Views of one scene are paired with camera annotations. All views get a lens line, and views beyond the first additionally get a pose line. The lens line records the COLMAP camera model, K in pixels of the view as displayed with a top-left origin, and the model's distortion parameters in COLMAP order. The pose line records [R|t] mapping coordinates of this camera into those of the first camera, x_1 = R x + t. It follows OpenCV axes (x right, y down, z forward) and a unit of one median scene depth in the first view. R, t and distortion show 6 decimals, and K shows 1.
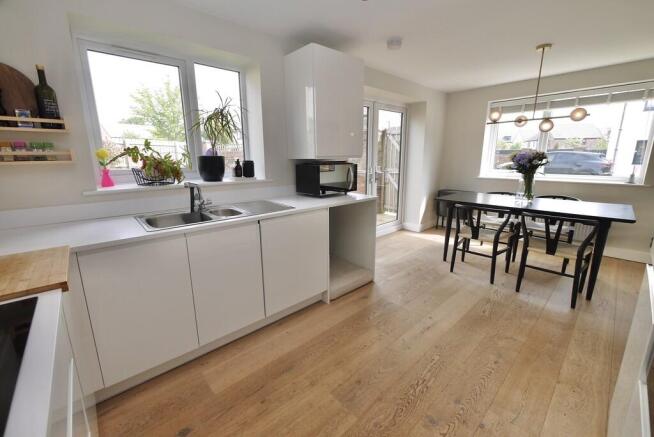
lens RADIAL K [[275.4, 0, 327.9], [0, 275.4, 215.8], [0, 0, 1]] dist [-0.004515, 0.000012]
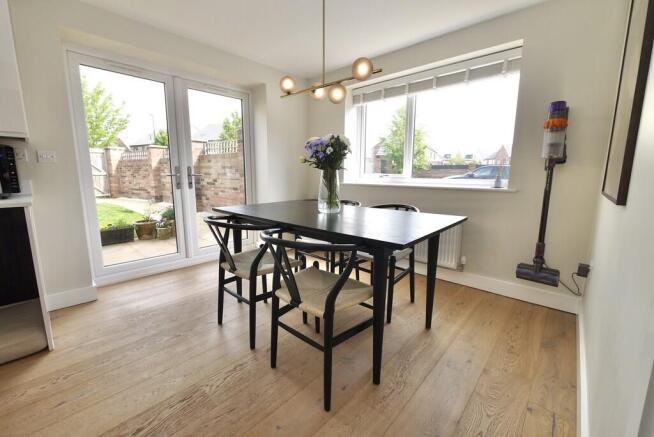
lens RADIAL K [[275.4, 0, 327.3], [0, 275.4, 217.6], [0, 0, 1]] dist [-0.004515, 0.000012]
pose [[0.996255, -0.001036, 0.086461, 0.582268], [0.005250, 0.998808, -0.048524, -0.007003], [-0.086308, 0.048796, 0.995073, 0.305687]]
